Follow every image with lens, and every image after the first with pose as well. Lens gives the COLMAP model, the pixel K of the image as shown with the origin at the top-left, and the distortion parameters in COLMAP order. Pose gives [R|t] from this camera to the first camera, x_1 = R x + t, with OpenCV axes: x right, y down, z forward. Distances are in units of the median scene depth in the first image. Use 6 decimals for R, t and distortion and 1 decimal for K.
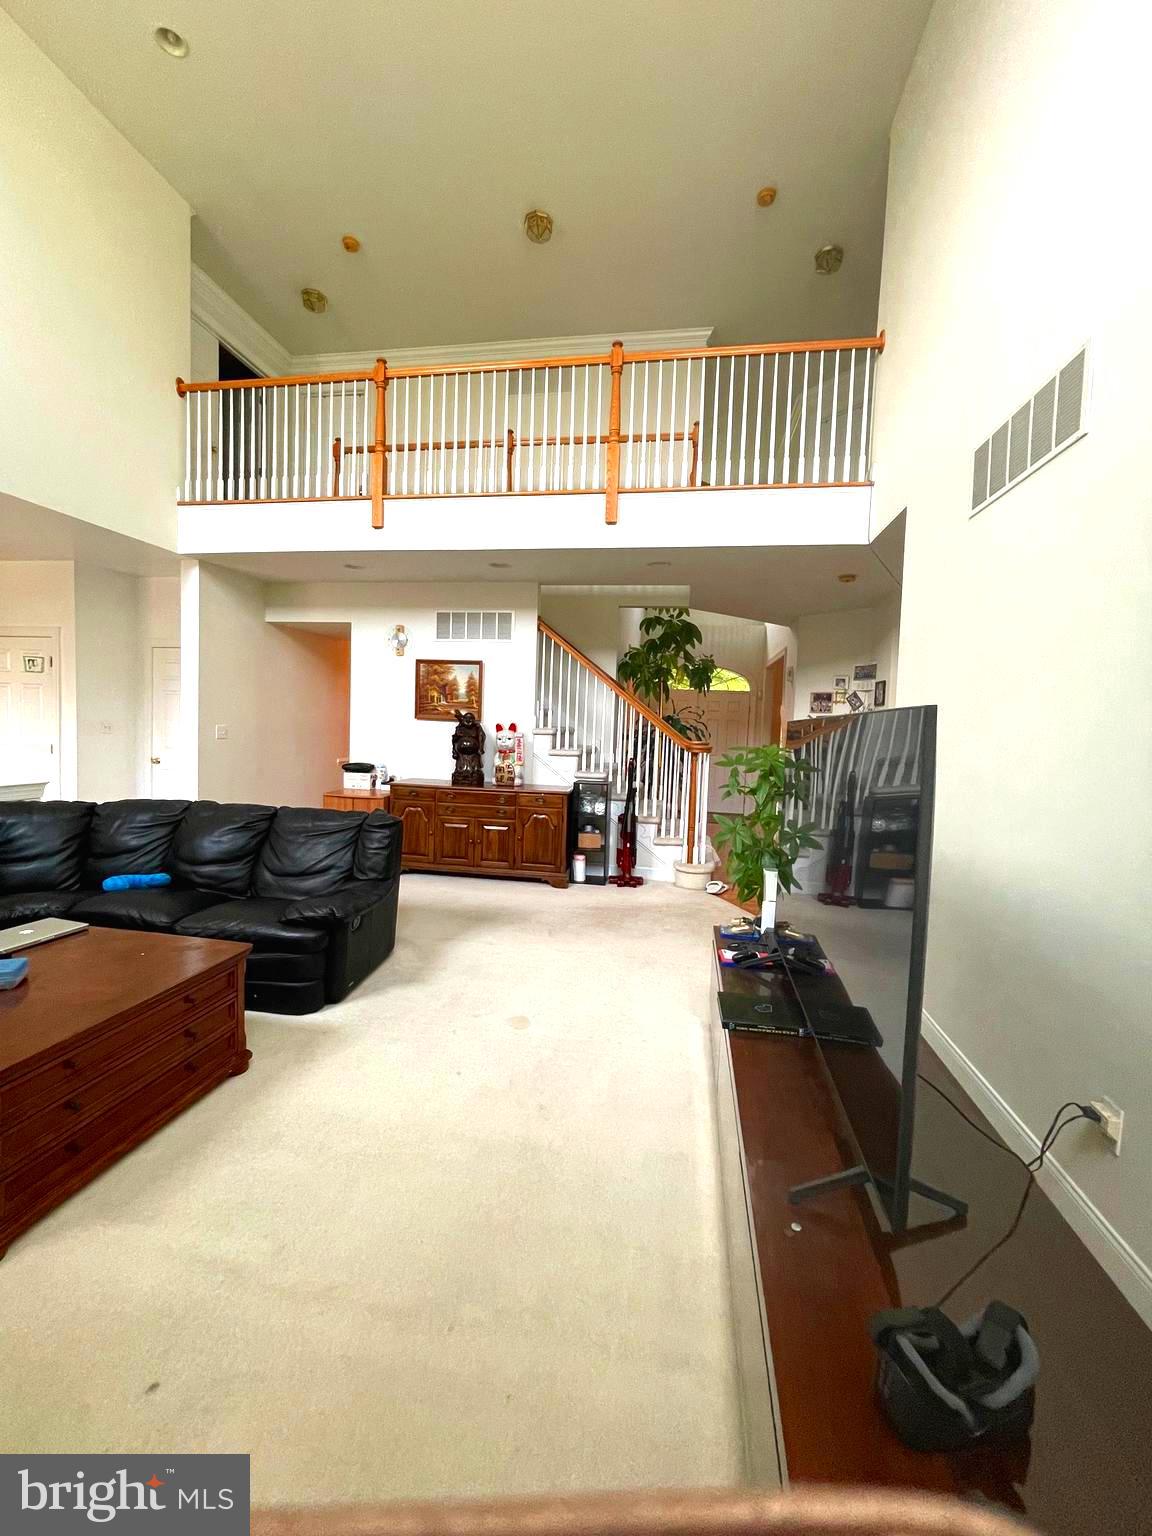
lens RADIAL K [[622.6, 0, 575.1], [0, 622.6, 759.9], [0, 0, 1]] dist [0.001505, 0.000193]
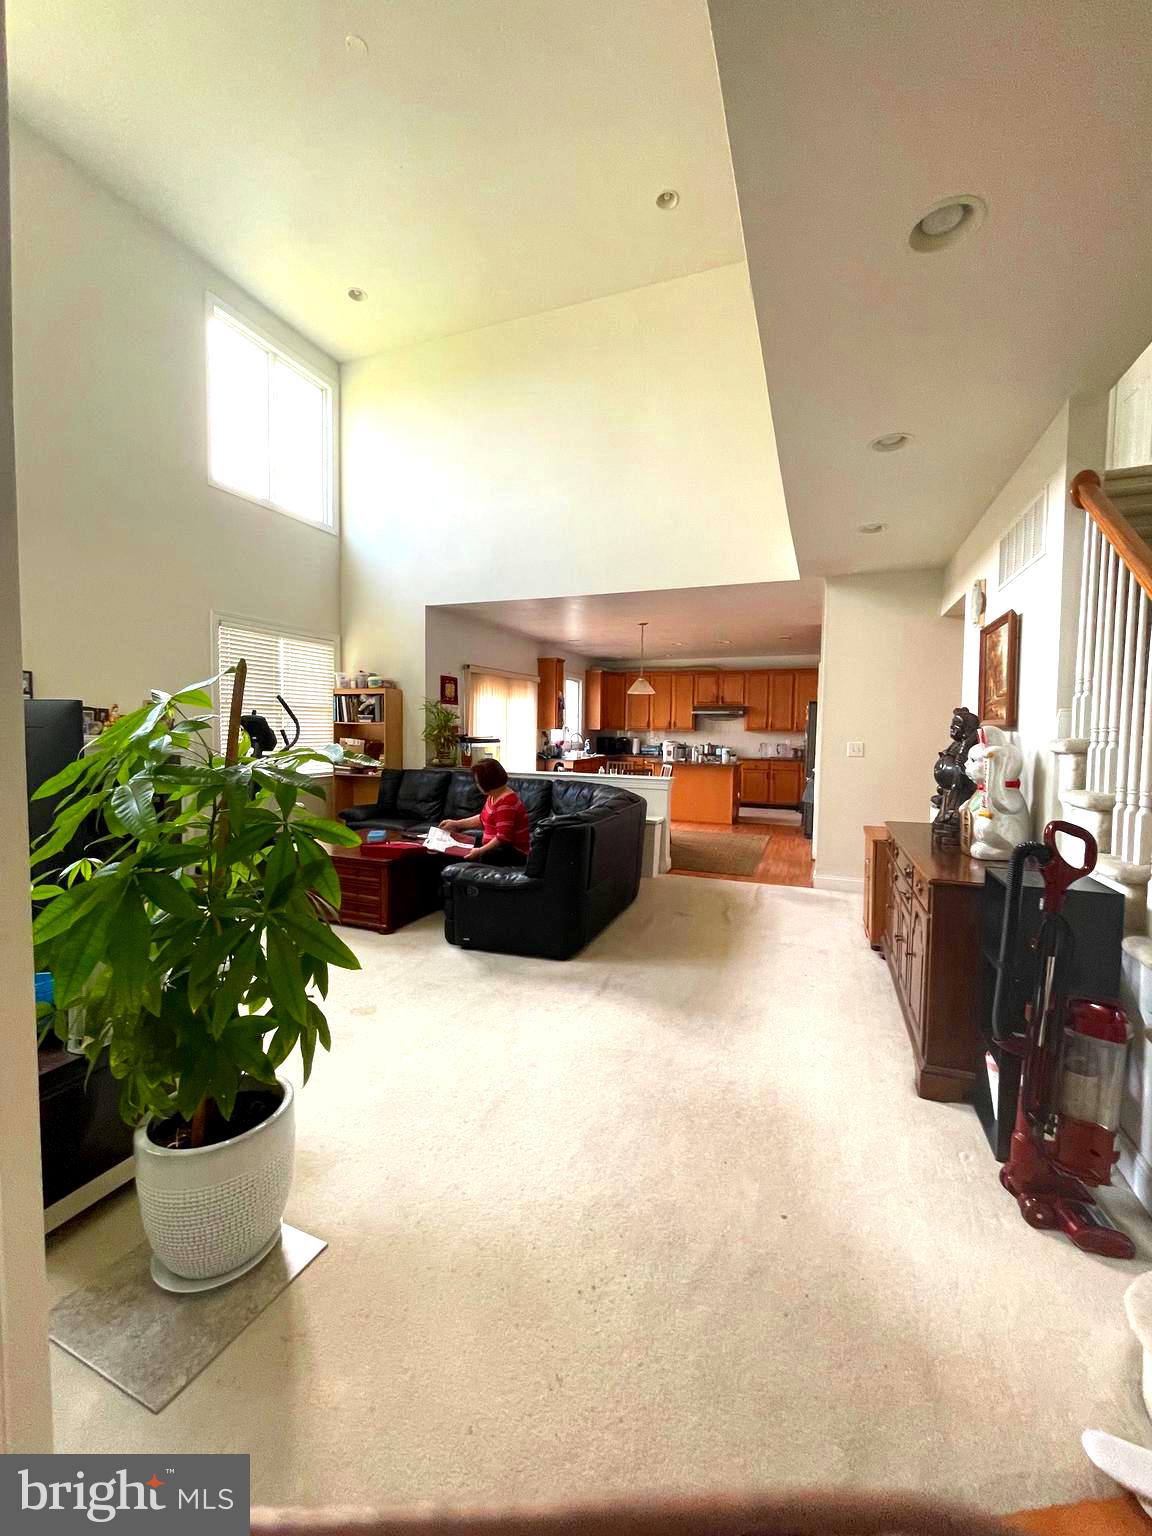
lens RADIAL K [[622.6, 0, 575.1], [0, 622.6, 759.9], [0, 0, 1]] dist [0.001505, 0.000193]
pose [[-0.191155, 0.006276, -0.981540, 0.645498], [-0.084152, 0.996193, 0.022758, -0.025490], [0.977946, 0.086949, -0.189899, 1.166938]]
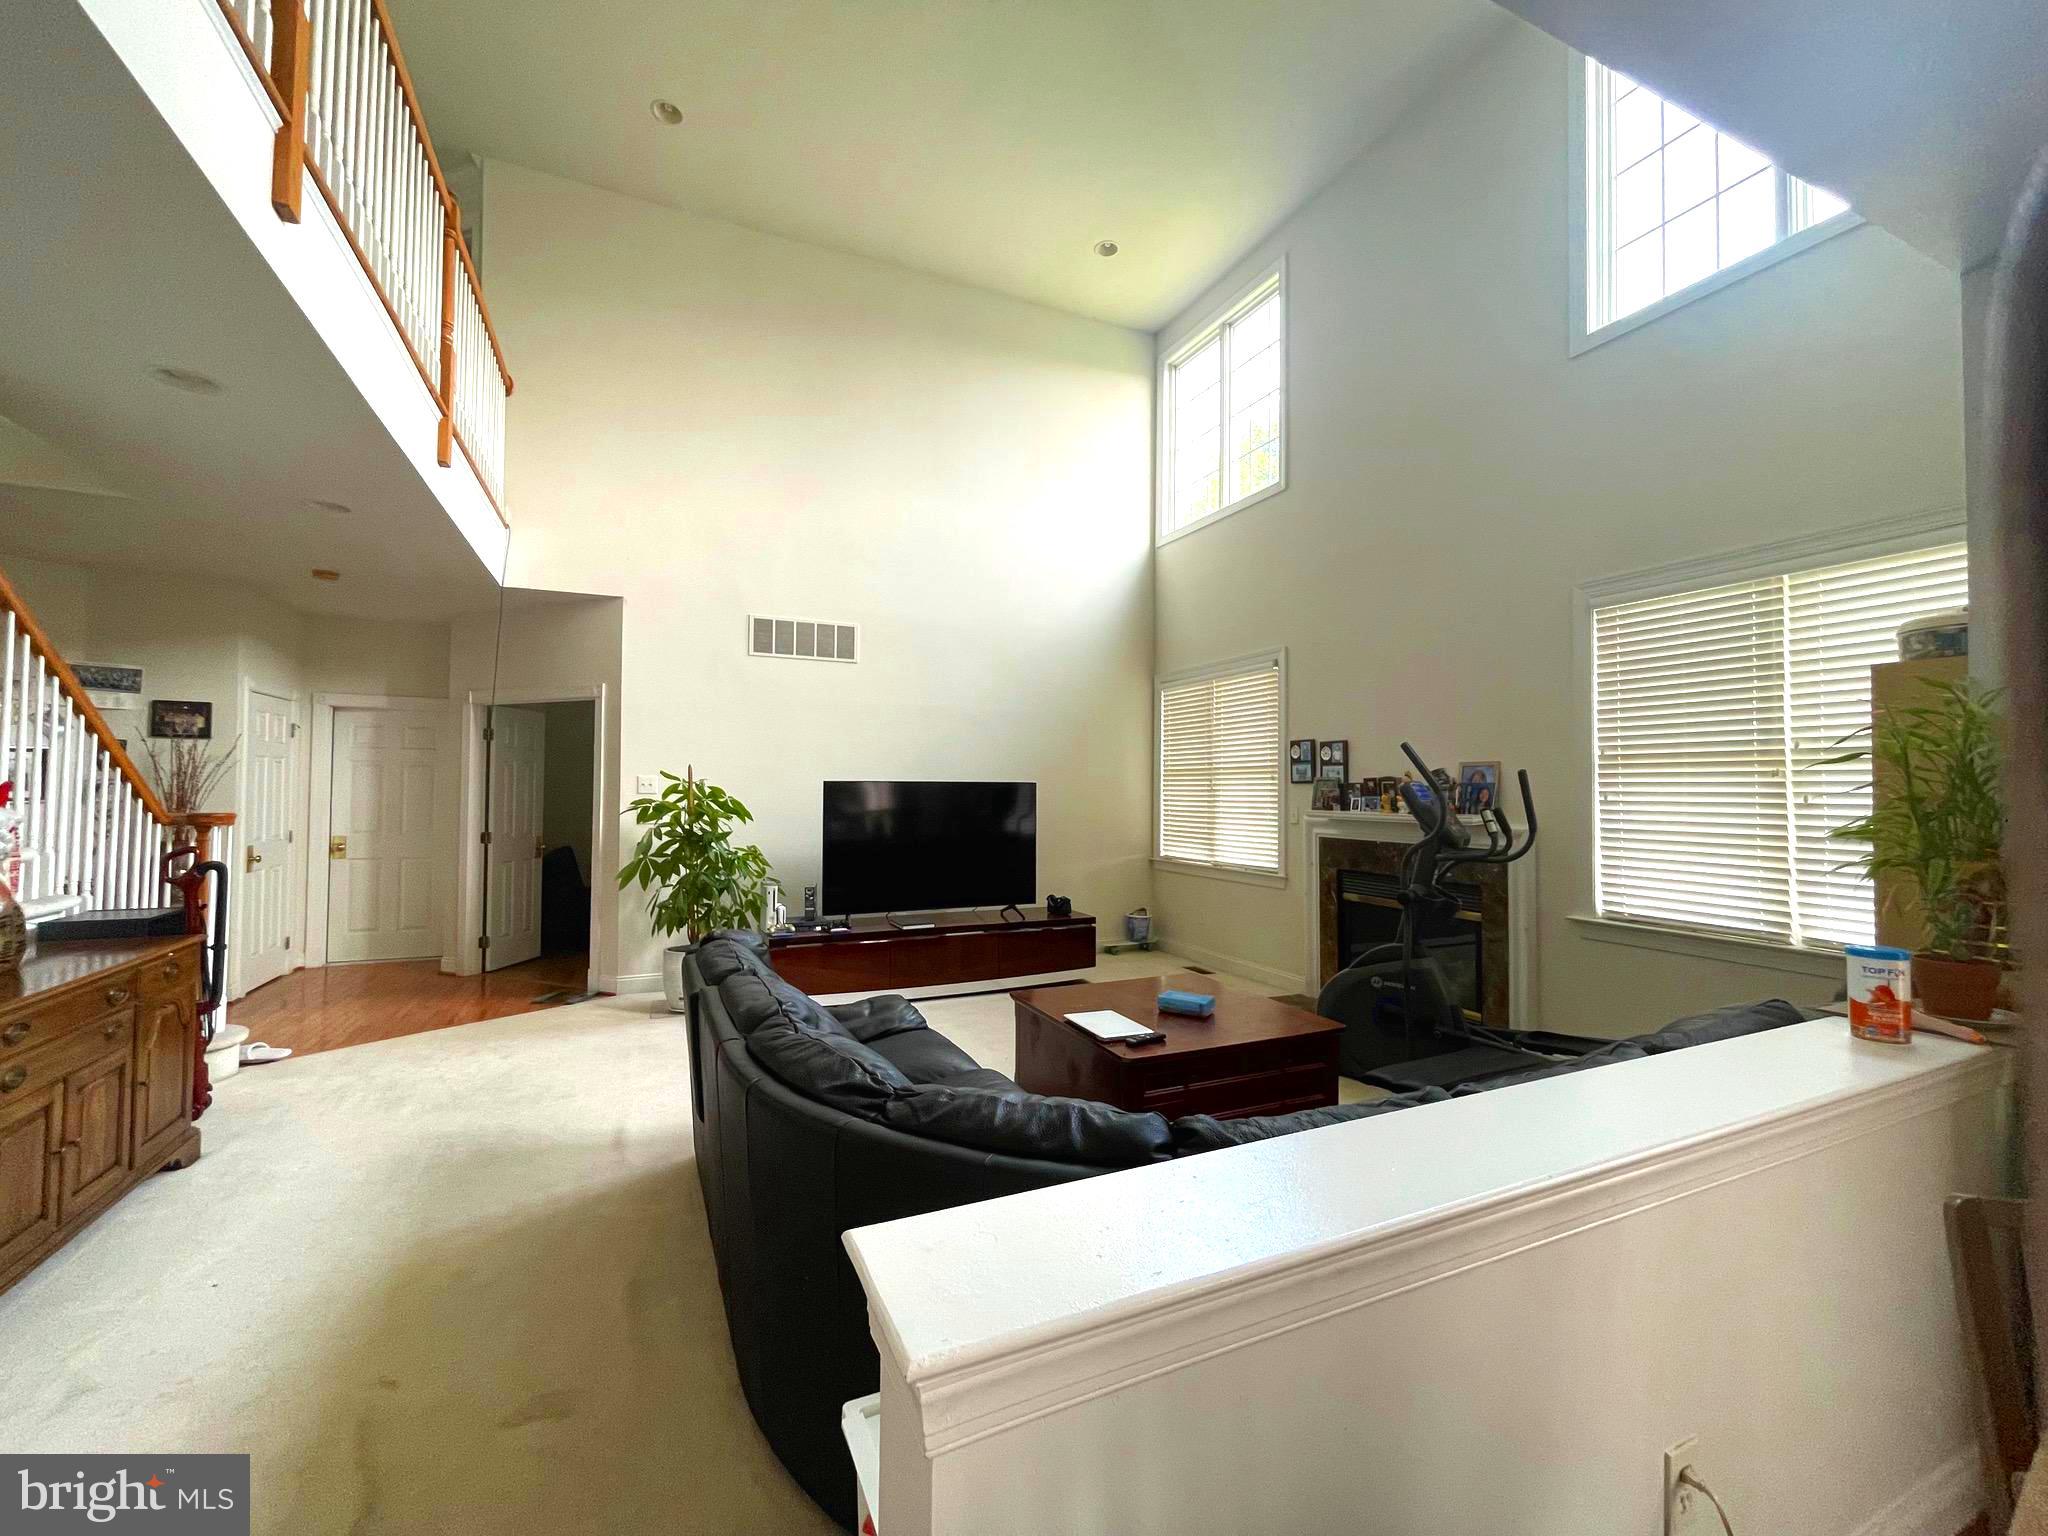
lens RADIAL K [[830.1, 0, 1031.1], [0, 830.1, 782.7], [0, 0, 1]] dist [0.001505, 0.000193]
pose [[-0.579850, -0.030663, 0.814146, -1.165649], [0.026174, 0.998075, 0.056232, -0.104205], [-0.814302, 0.053916, -0.577931, 1.198246]]
